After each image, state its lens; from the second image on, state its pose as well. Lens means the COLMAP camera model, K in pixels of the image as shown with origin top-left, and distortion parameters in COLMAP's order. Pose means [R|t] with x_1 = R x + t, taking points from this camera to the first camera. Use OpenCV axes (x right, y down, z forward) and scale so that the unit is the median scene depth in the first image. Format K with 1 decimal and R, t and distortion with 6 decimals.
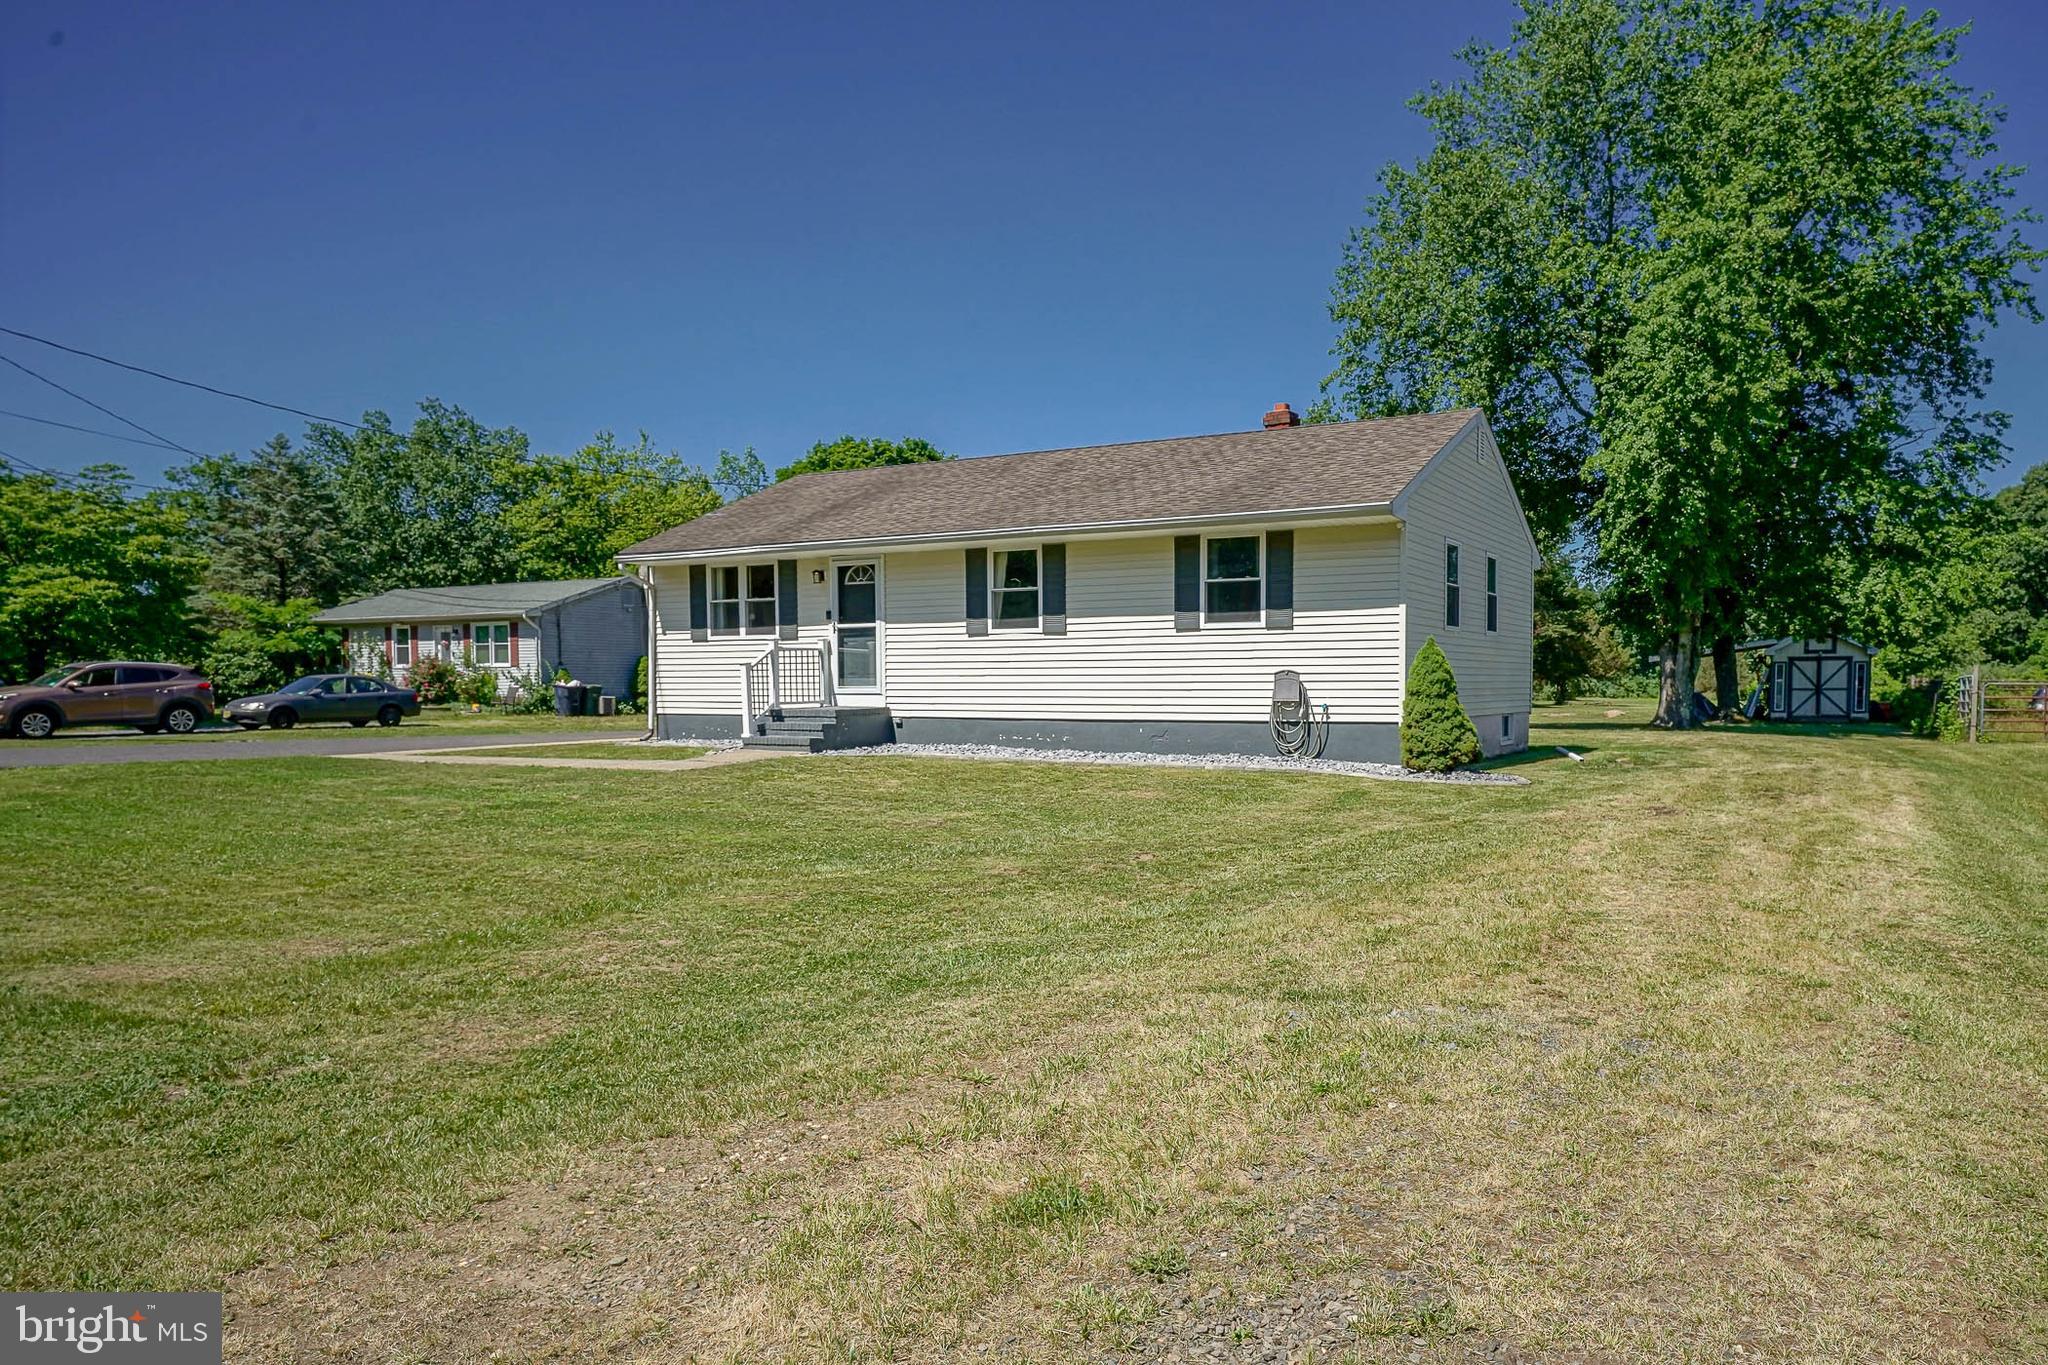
lens RADIAL K [[1216.6, 0, 1024.0], [0, 1216.6, 682.5], [0, 0, 1]] dist [-0.003389, -0.001645]
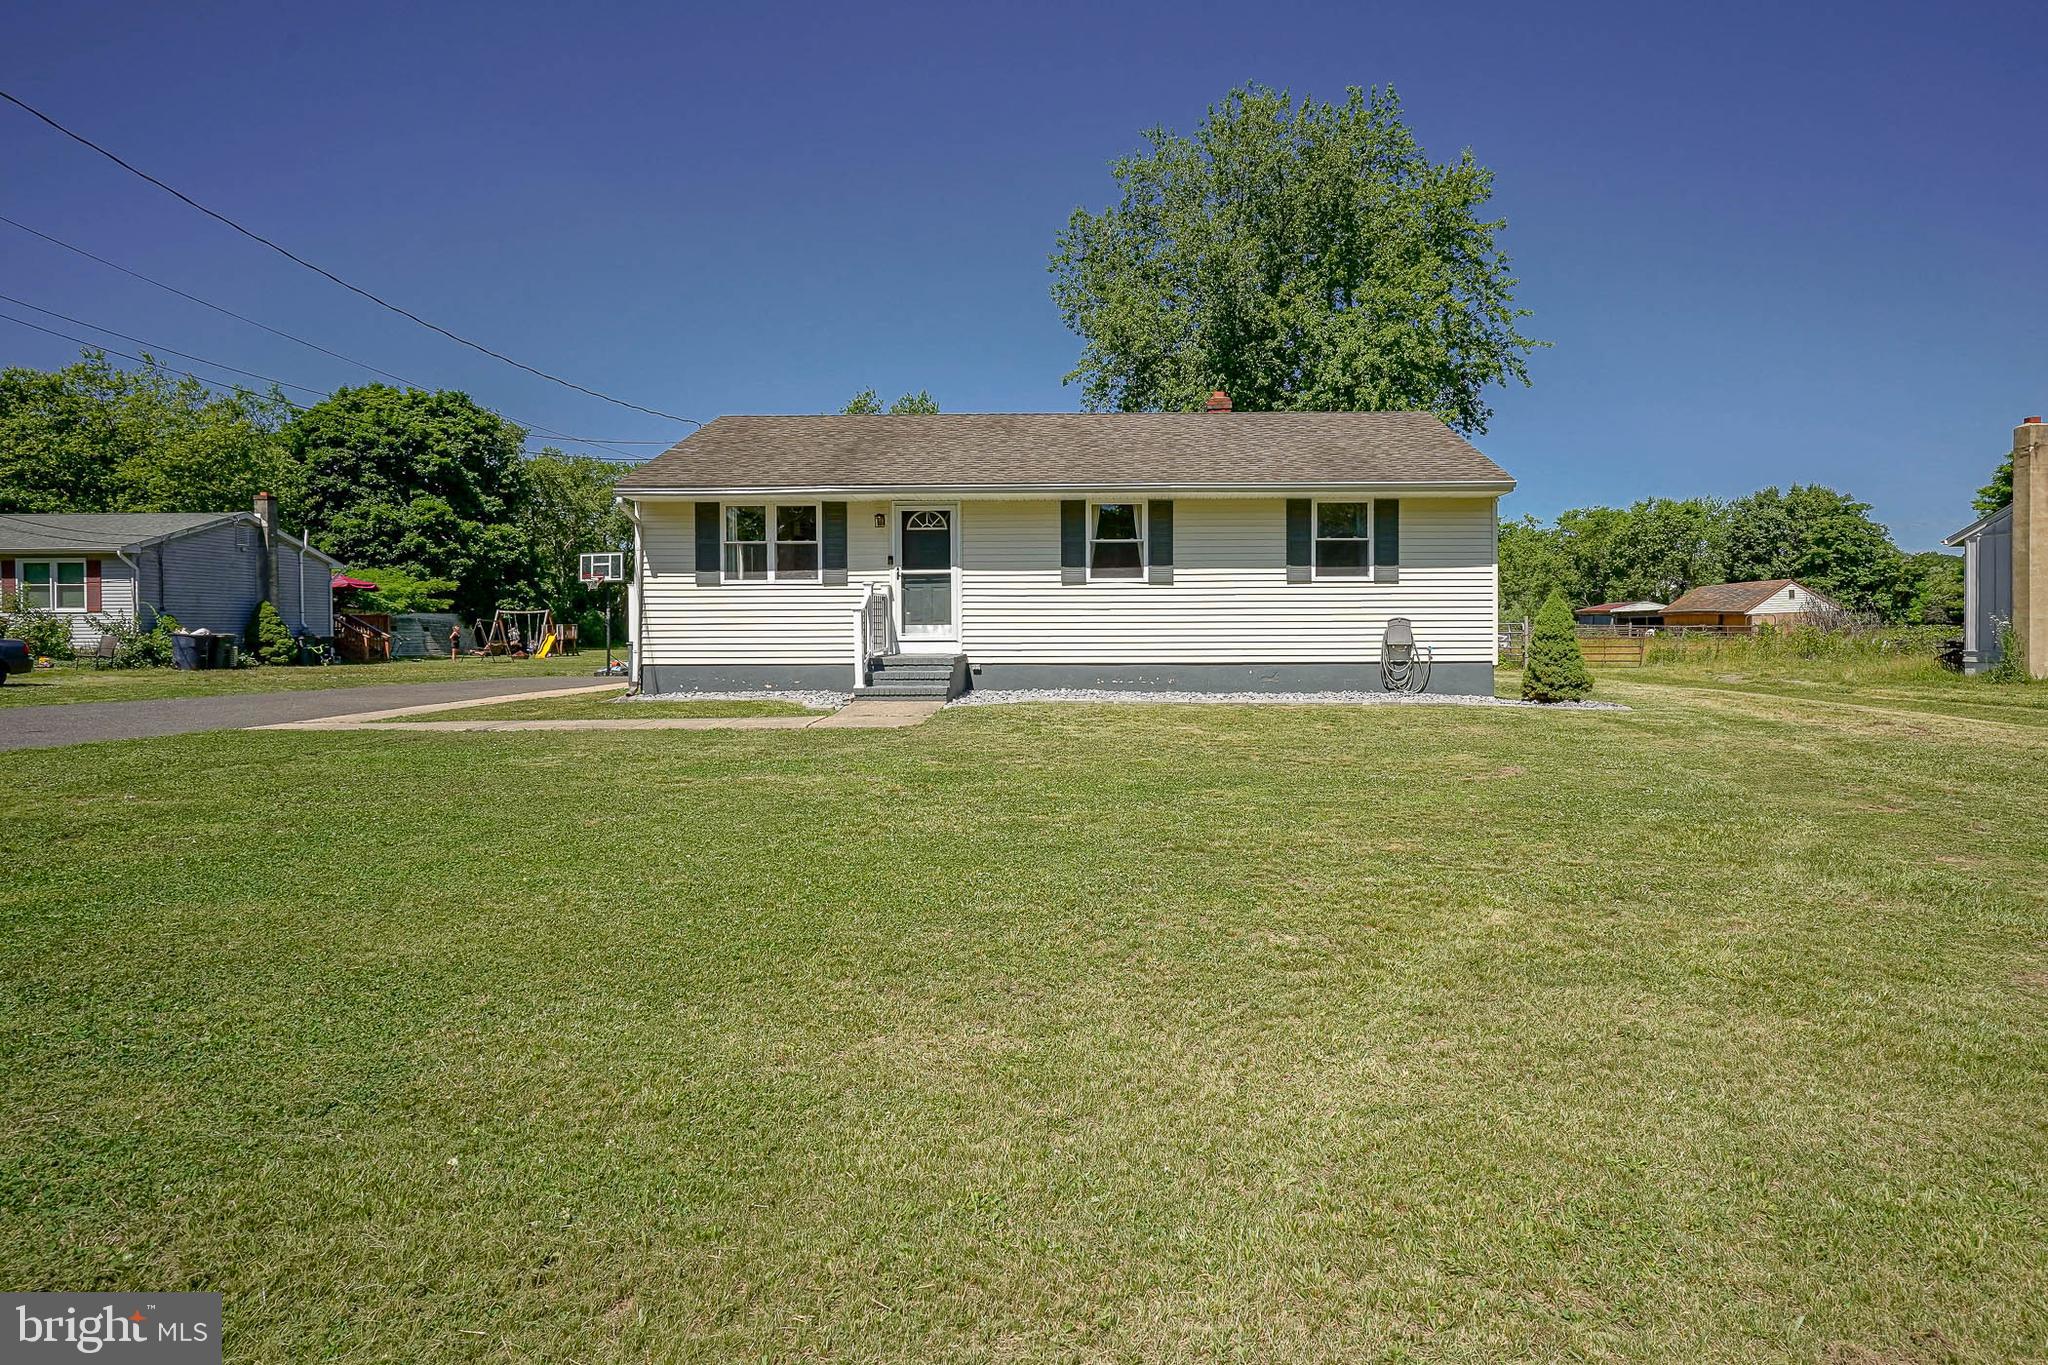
lens RADIAL K [[1028.1, 0, 1022.3], [0, 1028.1, 621.8], [0, 0, 1]] dist [0.000471, -0.000364]
pose [[0.898515, 0.002399, 0.438937, -0.428820], [0.001364, 0.999965, -0.008257, 0.000915], [-0.438942, 0.008018, 0.898480, 0.213708]]
